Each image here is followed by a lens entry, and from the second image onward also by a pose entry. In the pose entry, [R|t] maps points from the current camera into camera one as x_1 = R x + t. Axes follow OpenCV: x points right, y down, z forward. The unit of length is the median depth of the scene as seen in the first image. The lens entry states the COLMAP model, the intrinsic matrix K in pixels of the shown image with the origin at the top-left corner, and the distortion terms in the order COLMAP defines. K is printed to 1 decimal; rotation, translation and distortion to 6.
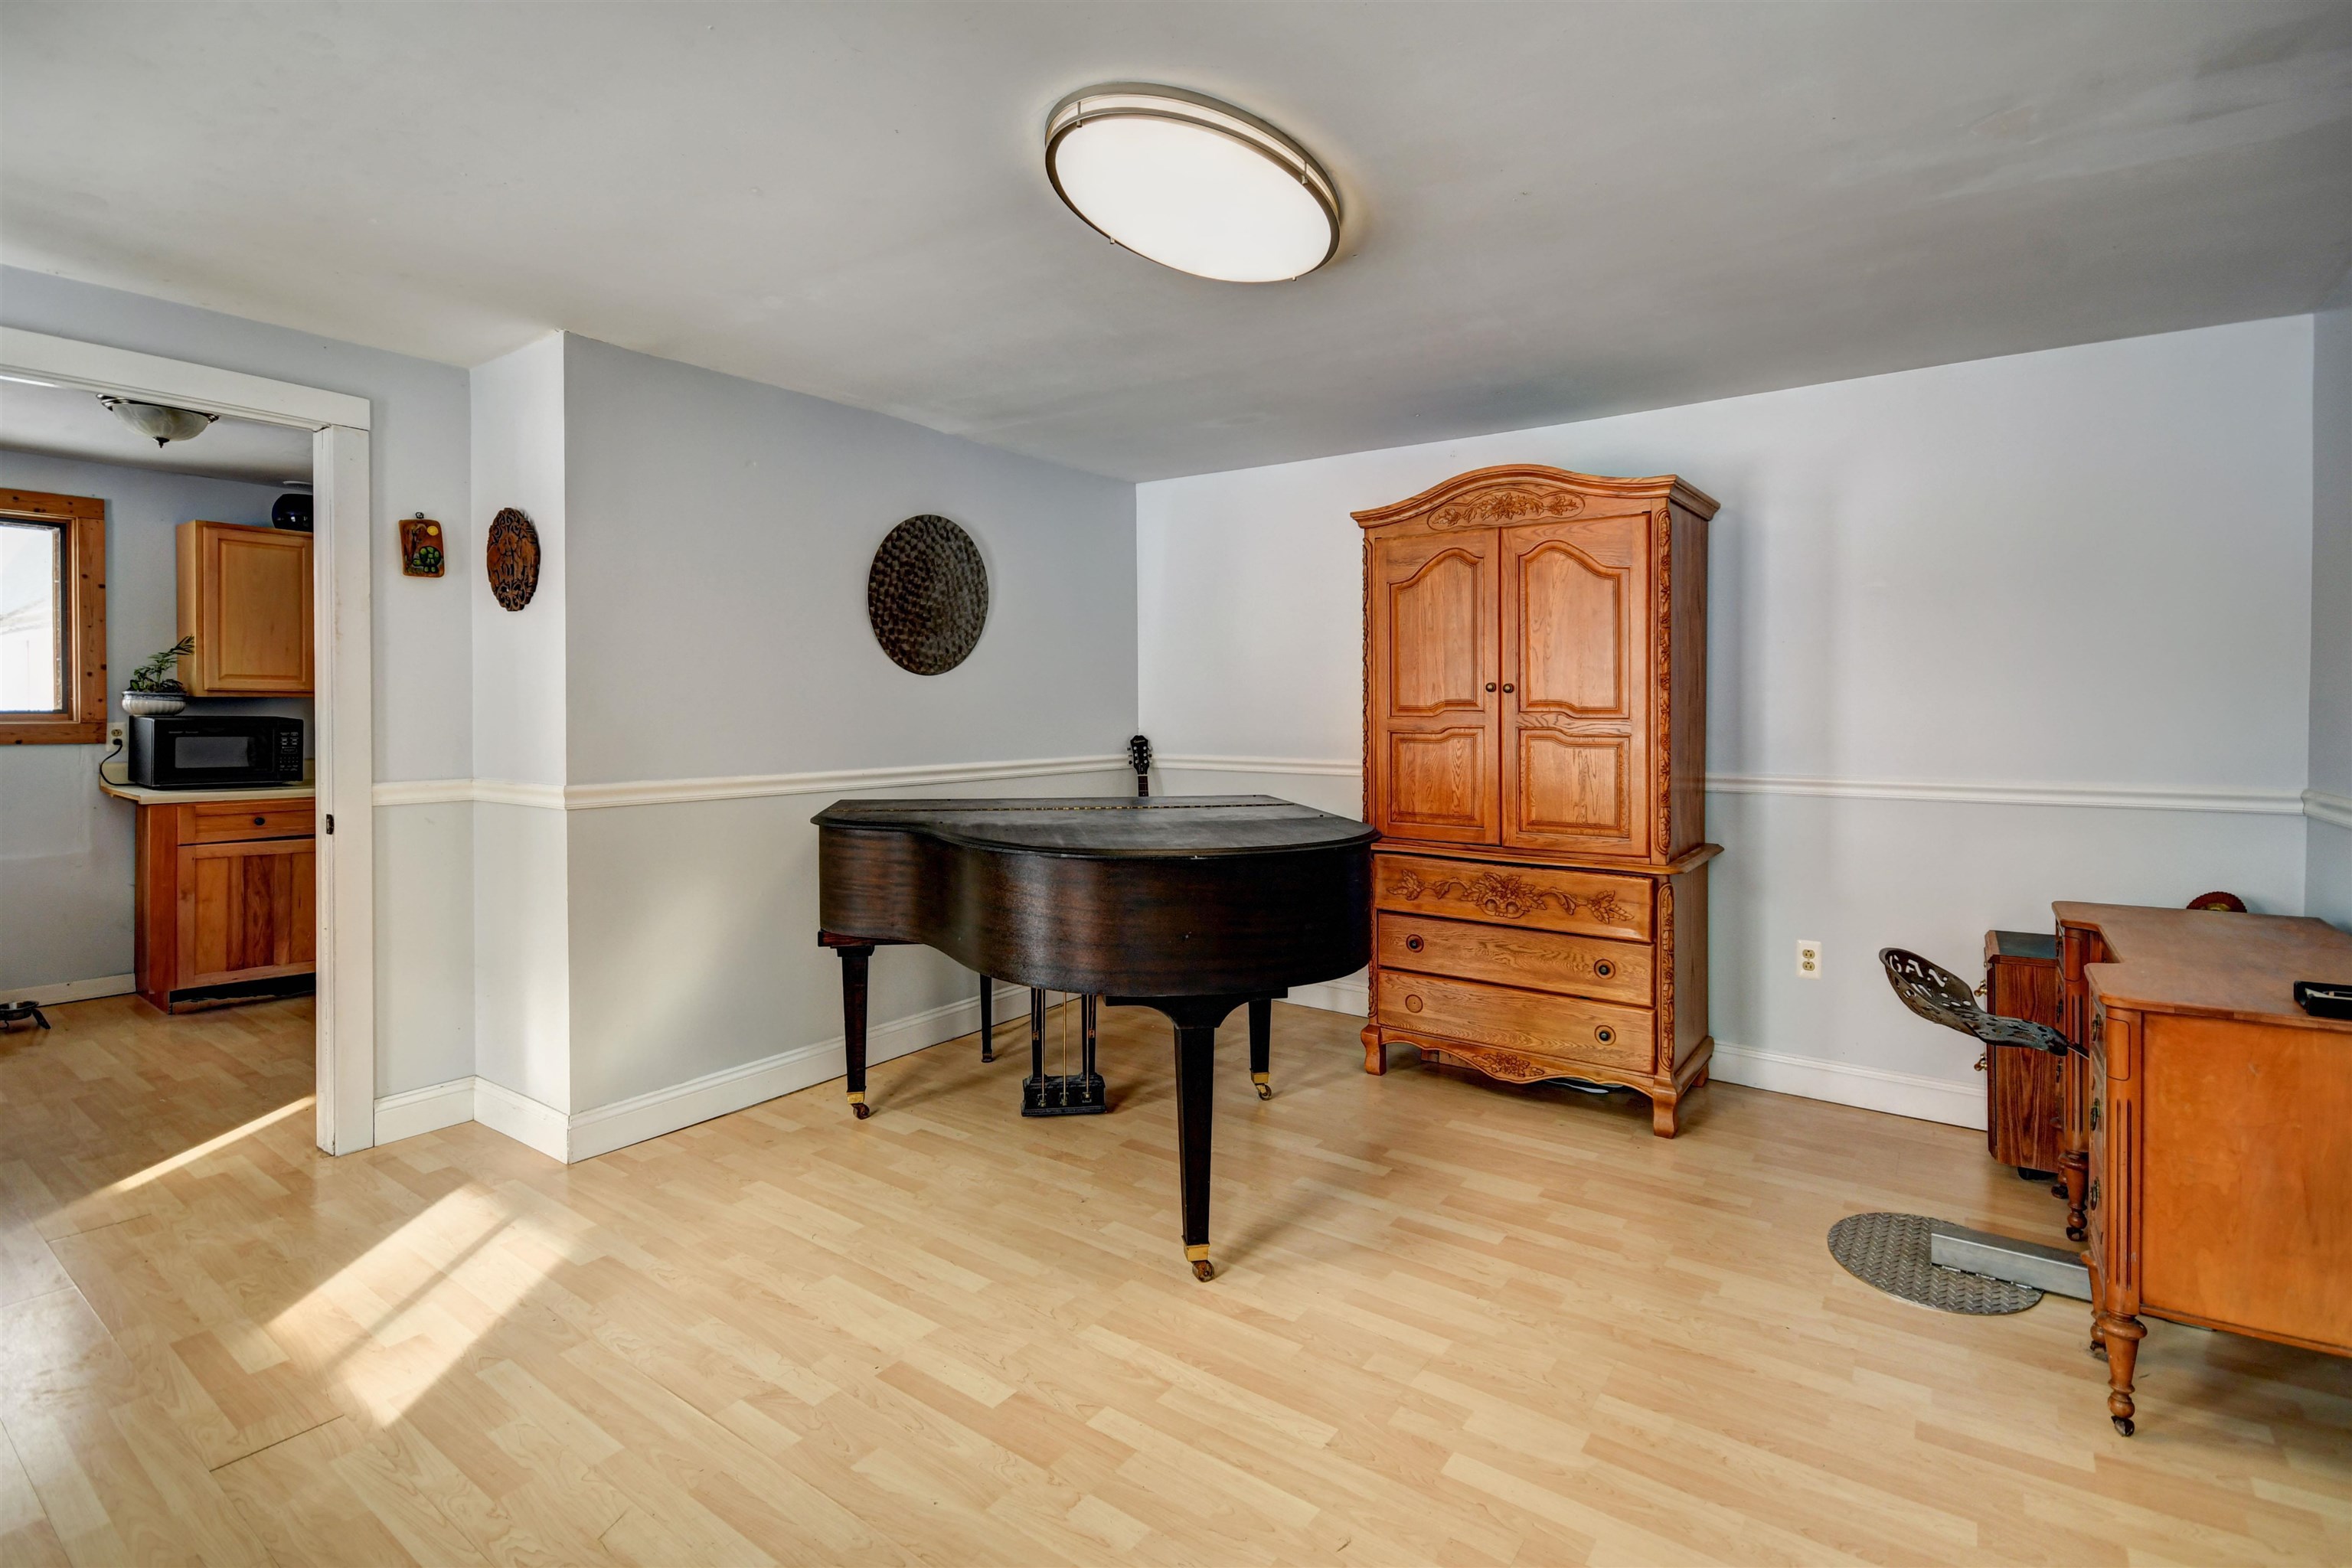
lens RADIAL K [[1113.0, 0, 1173.6], [0, 1113.0, 729.4], [0, 0, 1]] dist [0.003923, -0.006118]
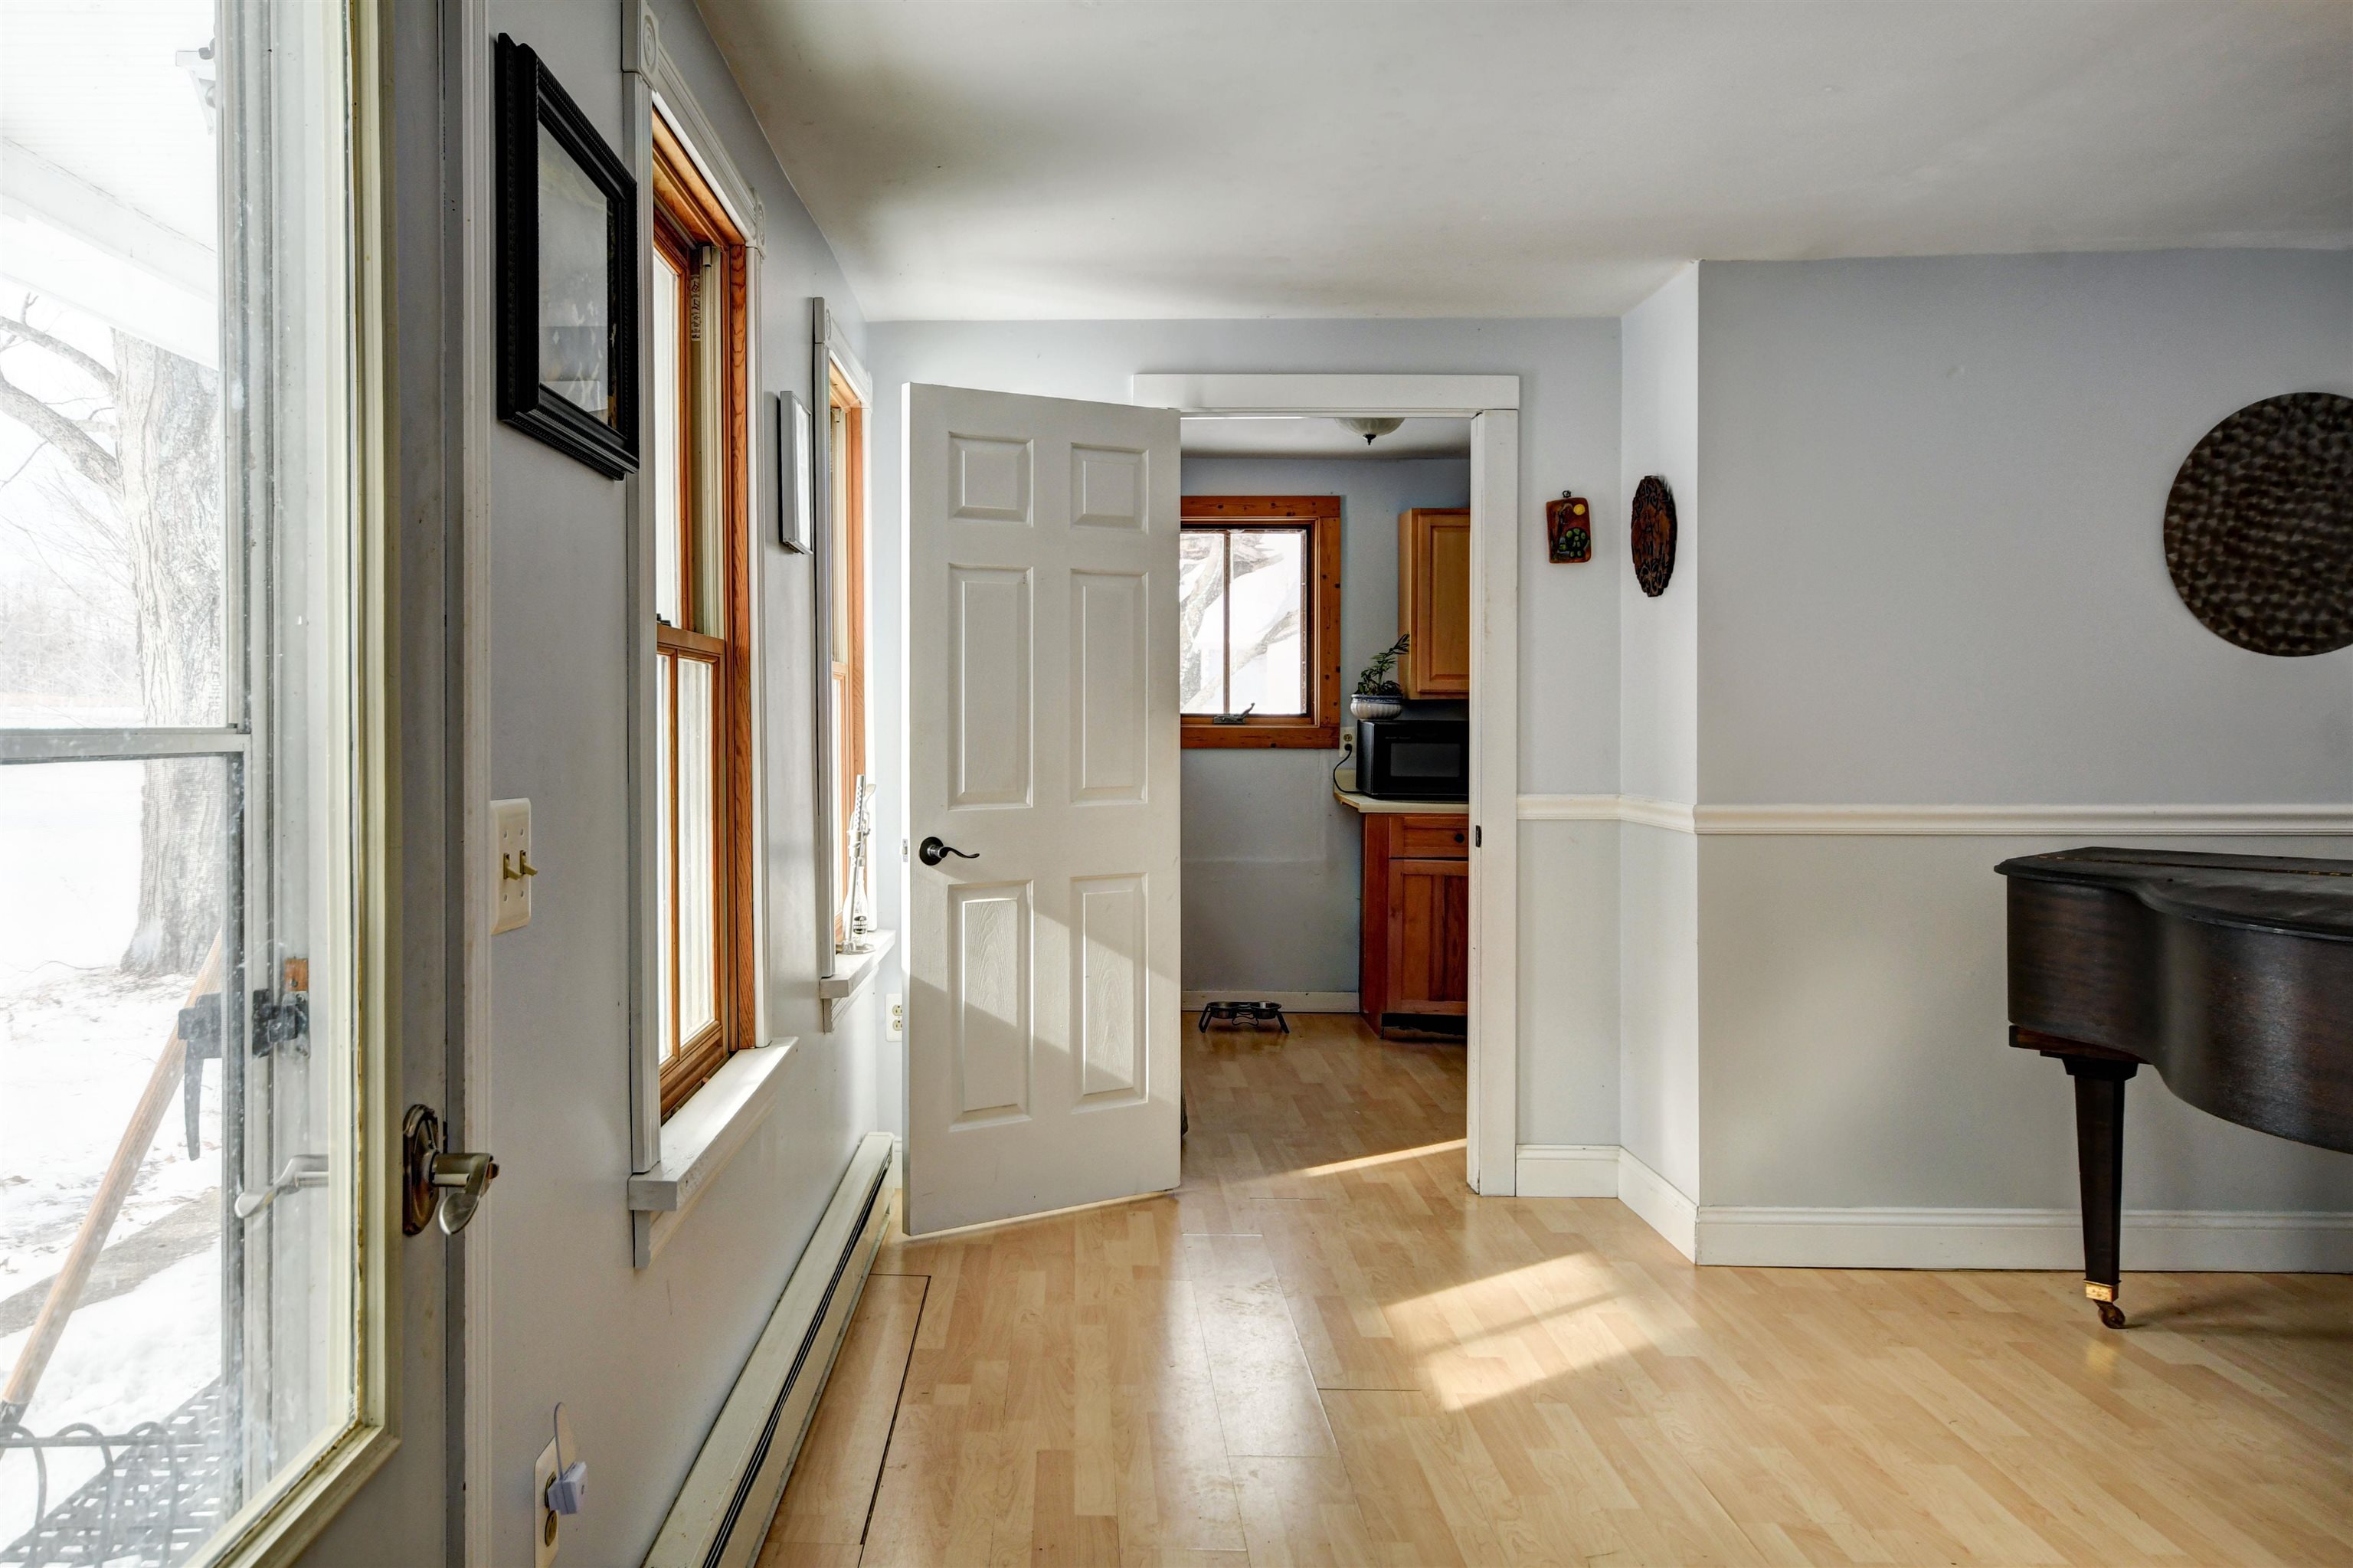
lens RADIAL K [[1826.5, 0, 1046.7], [0, 1826.5, 714.0], [0, 0, 1]] dist [-0.003198, -0.003300]
pose [[0.575559, -0.000245, -0.817760, 0.258542], [-0.014071, 0.999849, -0.010204, 0.003090], [0.817639, 0.017380, 0.575469, -0.161754]]
